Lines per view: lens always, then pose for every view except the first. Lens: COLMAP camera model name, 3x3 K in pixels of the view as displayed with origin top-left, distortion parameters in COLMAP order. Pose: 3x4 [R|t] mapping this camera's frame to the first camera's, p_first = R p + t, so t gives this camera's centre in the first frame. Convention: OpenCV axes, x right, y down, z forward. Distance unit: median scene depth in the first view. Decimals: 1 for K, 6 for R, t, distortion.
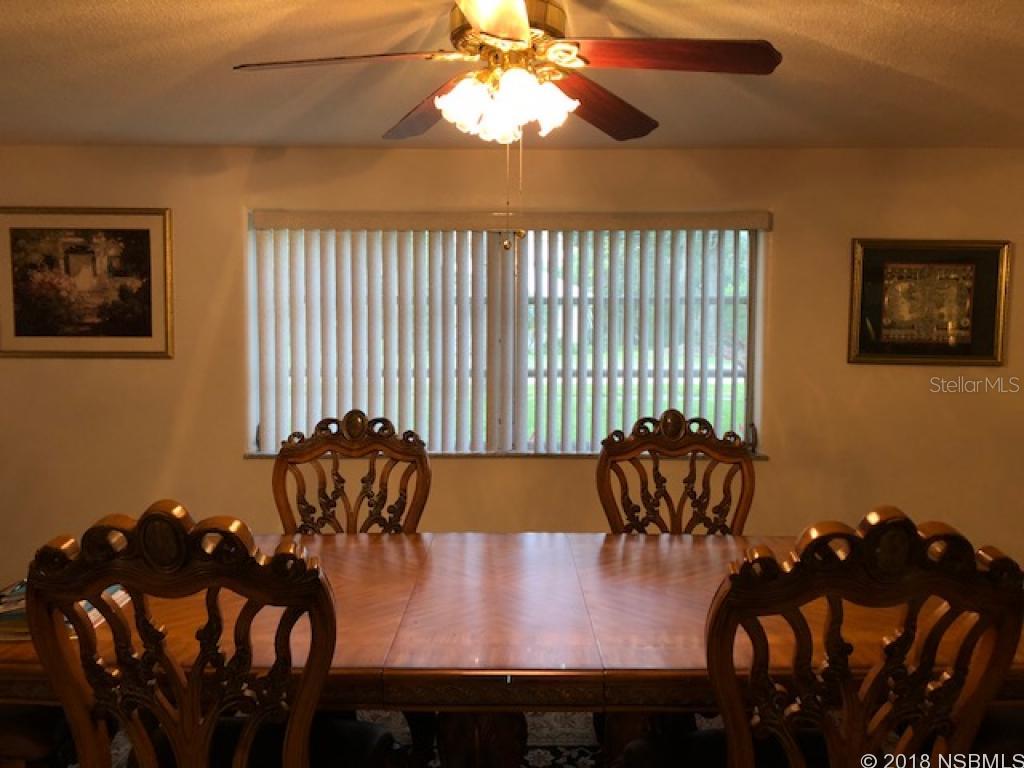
lens RADIAL K [[830.9, 0, 512.0], [0, 830.9, 384.0], [0, 0, 1]] dist [0.006133, -0.000218]
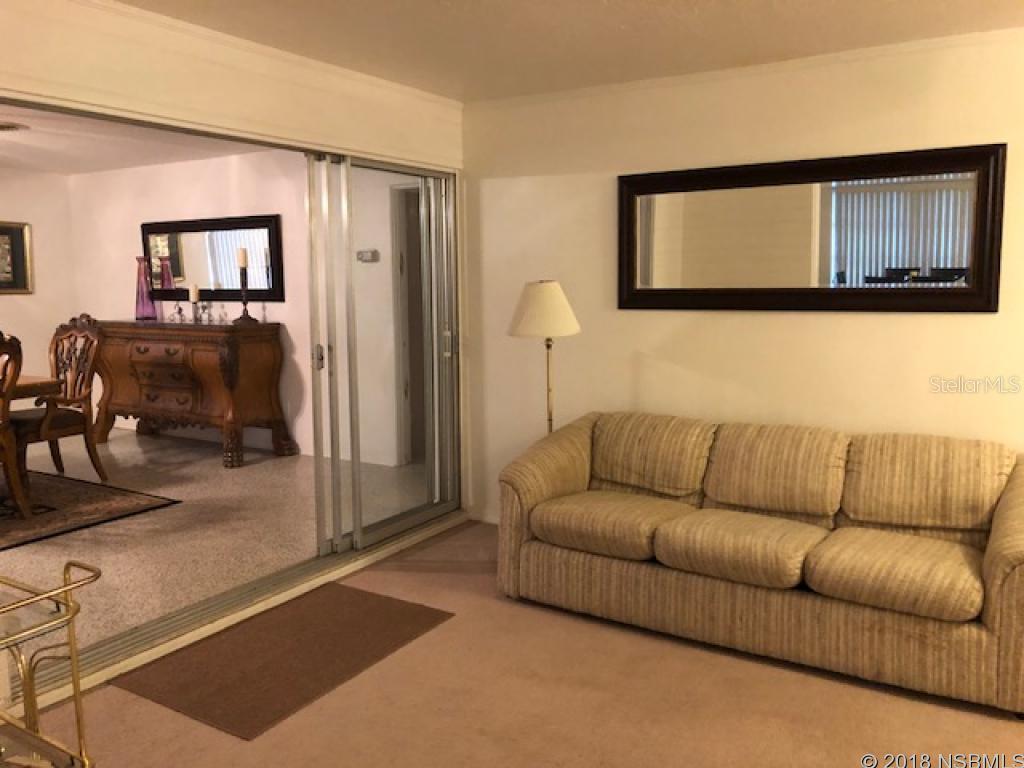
lens RADIAL K [[842.3, 0, 504.8], [0, 842.3, 382.6], [0, 0, 1]] dist [0.056091, -0.141019]
pose [[0.536525, -0.121958, 0.835025, -0.400174], [0.067674, 0.992533, 0.101481, 0.051992], [-0.841167, 0.002062, 0.540772, -0.827373]]
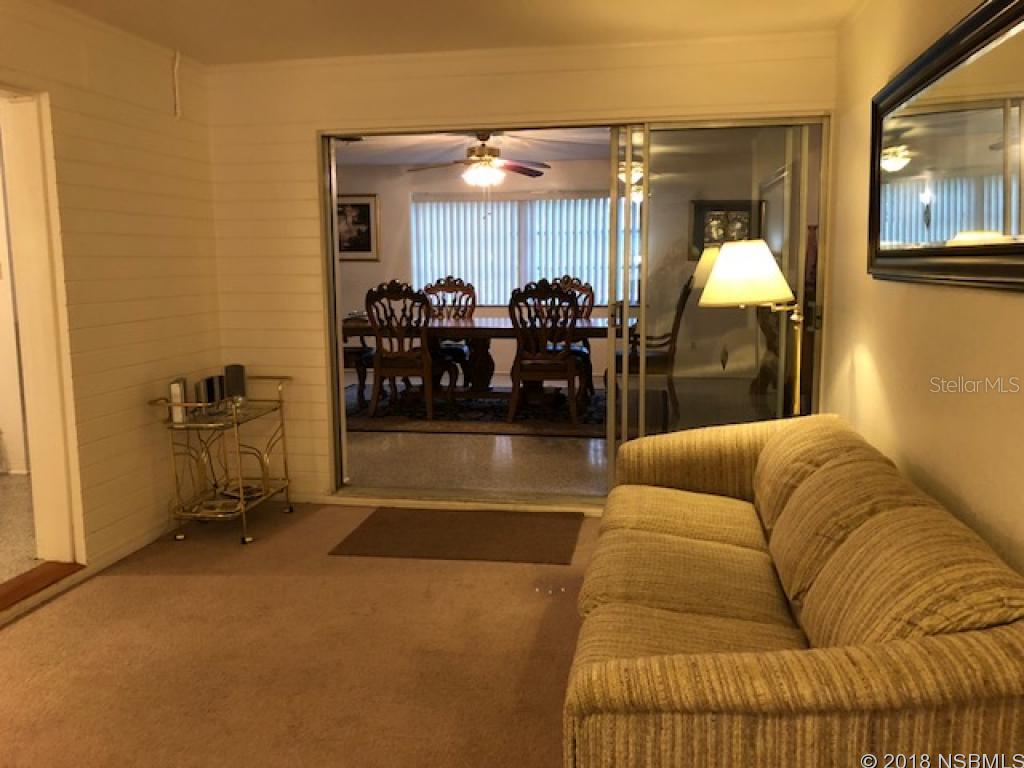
lens RADIAL K [[830.9, 0, 512.0], [0, 830.9, 384.0], [0, 0, 1]] dist [0.006133, -0.000218]
pose [[0.981818, 0.017461, -0.189020, 0.377994], [-0.001711, 0.996534, 0.083167, 0.113759], [0.189817, -0.081331, 0.978445, -1.175395]]
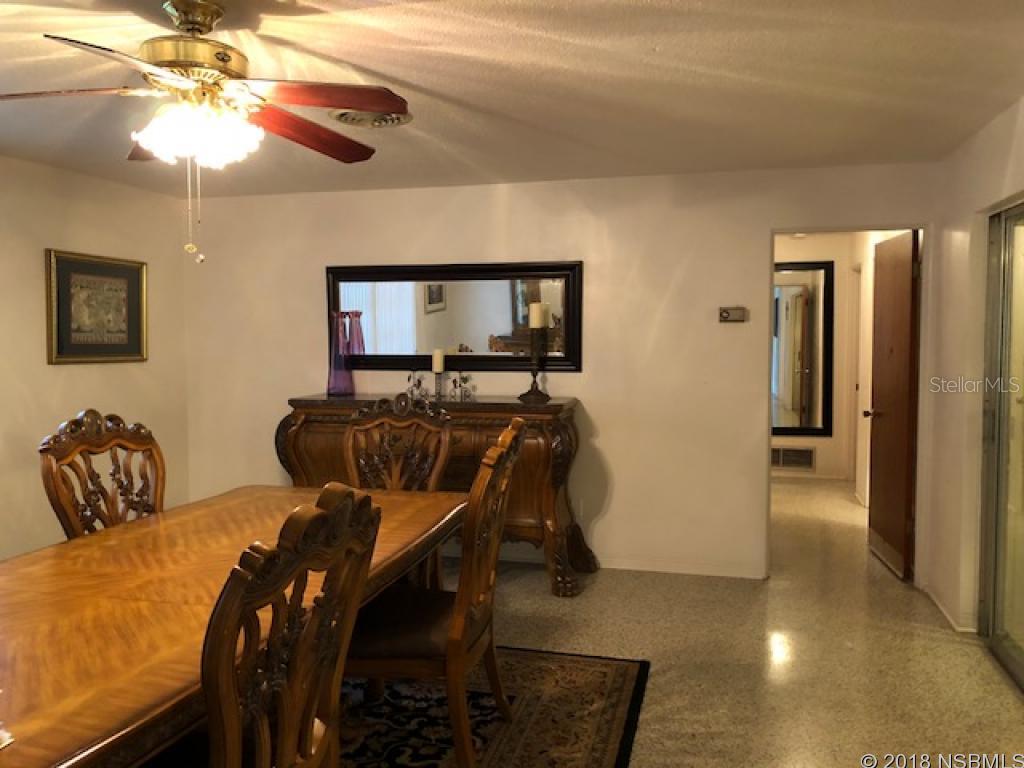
lens RADIAL K [[826.7, 0, 499.3], [0, 826.7, 382.7], [0, 0, 1]] dist [0.004672, -0.005271]
pose [[0.265708, -0.061660, 0.962080, -0.478079], [0.067123, 0.996714, 0.045341, -0.011107], [-0.961714, 0.052530, 0.268974, 0.157284]]
